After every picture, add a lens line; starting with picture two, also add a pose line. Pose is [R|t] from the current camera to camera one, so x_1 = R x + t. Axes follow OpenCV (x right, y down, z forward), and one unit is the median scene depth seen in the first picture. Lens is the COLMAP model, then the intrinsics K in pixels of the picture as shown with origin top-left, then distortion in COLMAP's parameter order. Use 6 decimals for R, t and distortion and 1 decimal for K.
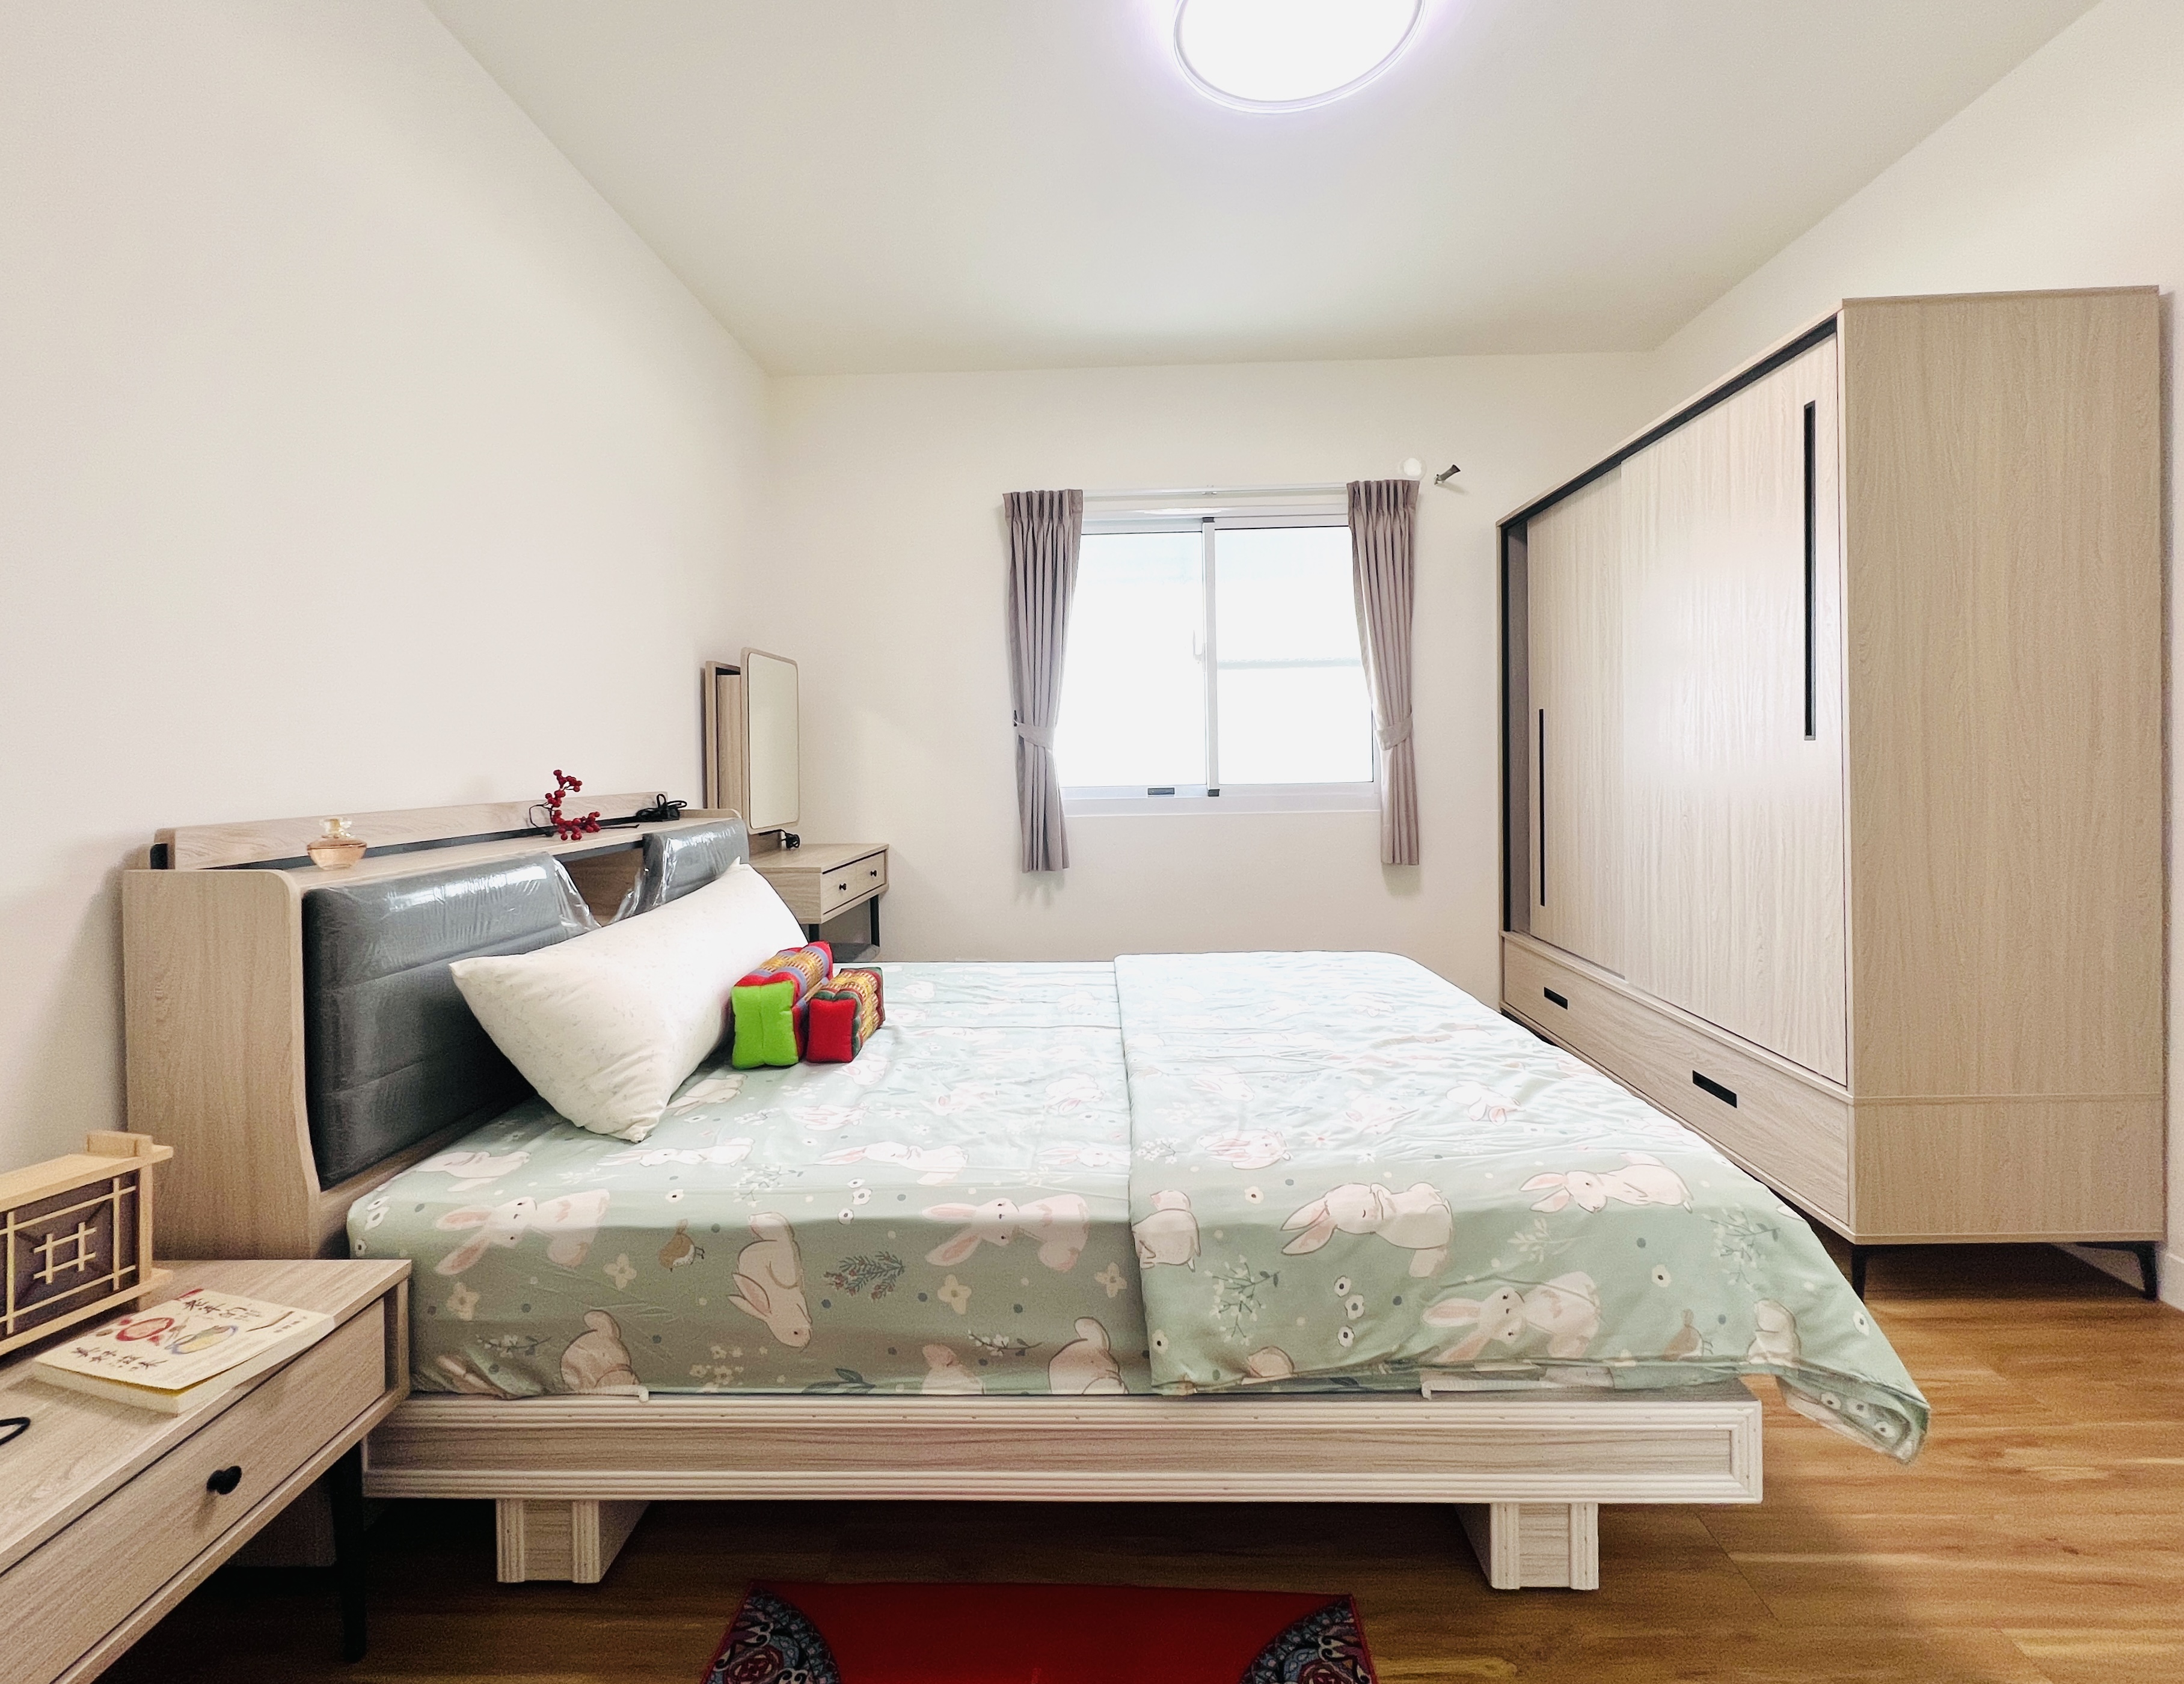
lens RADIAL K [[964.4, 0, 1122.5], [0, 964.4, 775.9], [0, 0, 1]] dist [-0.003463, 0.001256]
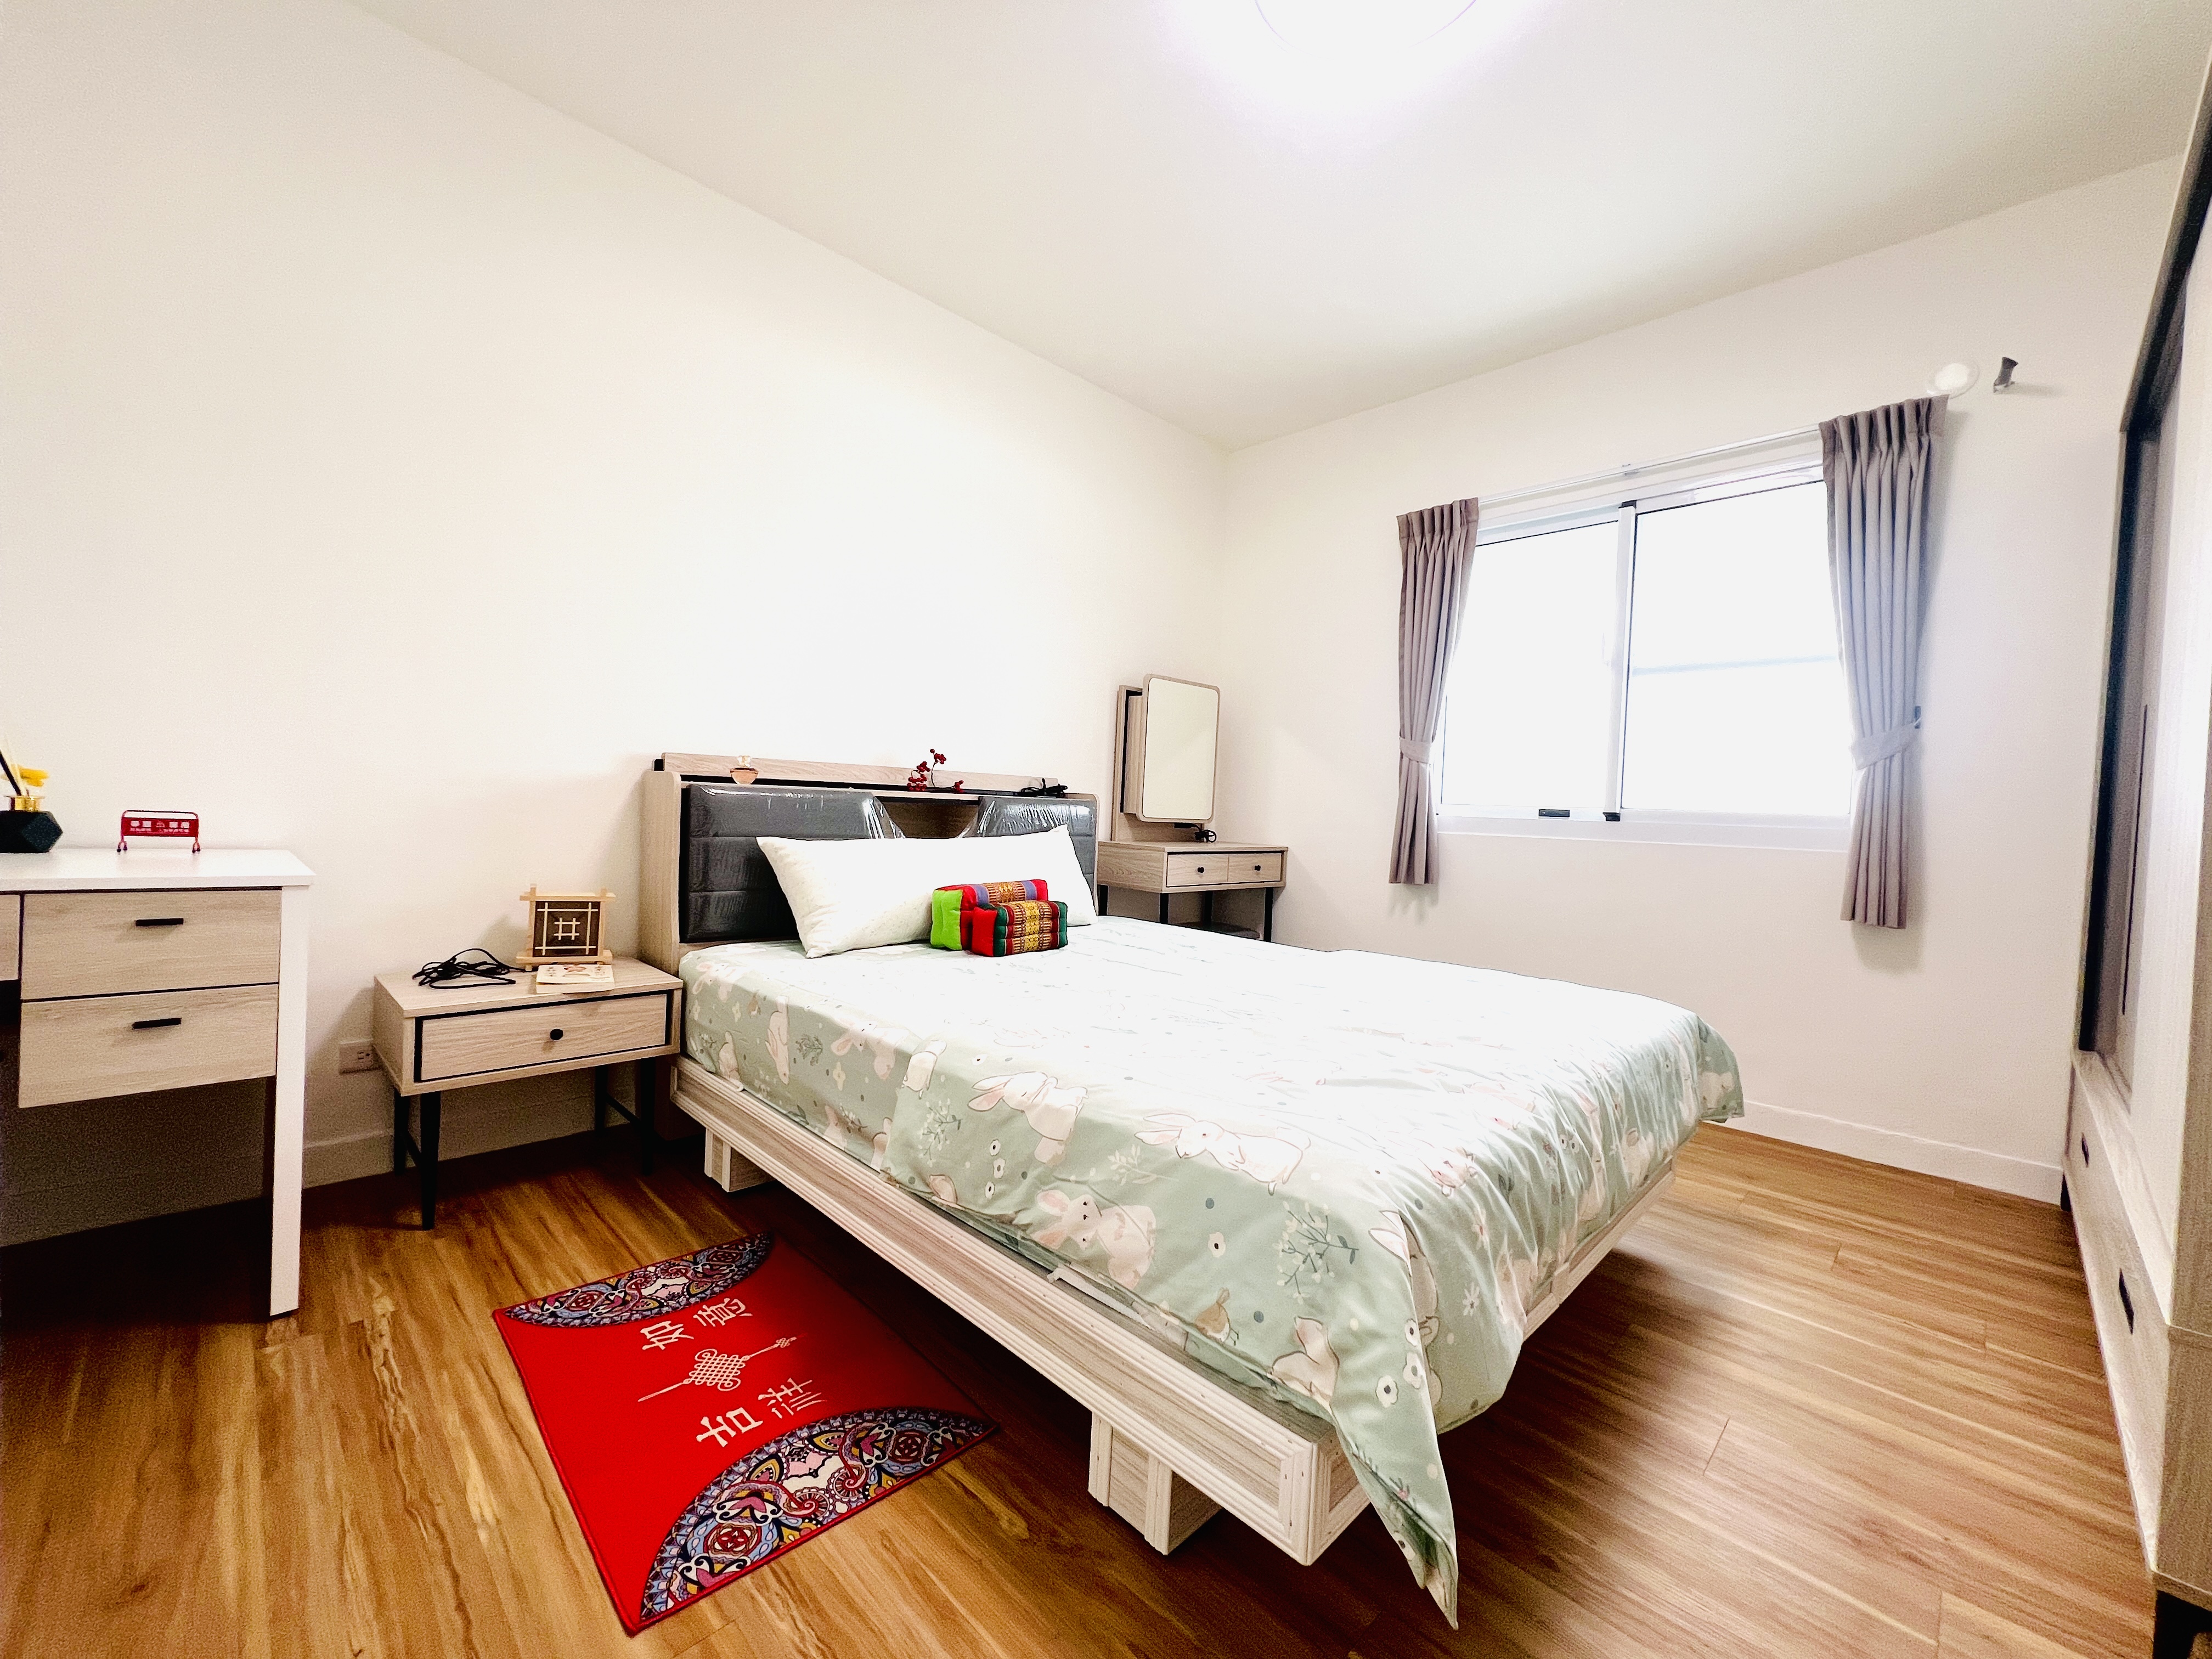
lens RADIAL K [[900.3, 0, 1112.2], [0, 900.3, 817.6], [0, 0, 1]] dist [-0.002626, 0.000088]
pose [[0.719312, 0.053109, -0.692654, 1.028181], [-0.062167, 0.997994, 0.011961, 0.112569], [0.691900, 0.034457, 0.721171, 0.301594]]
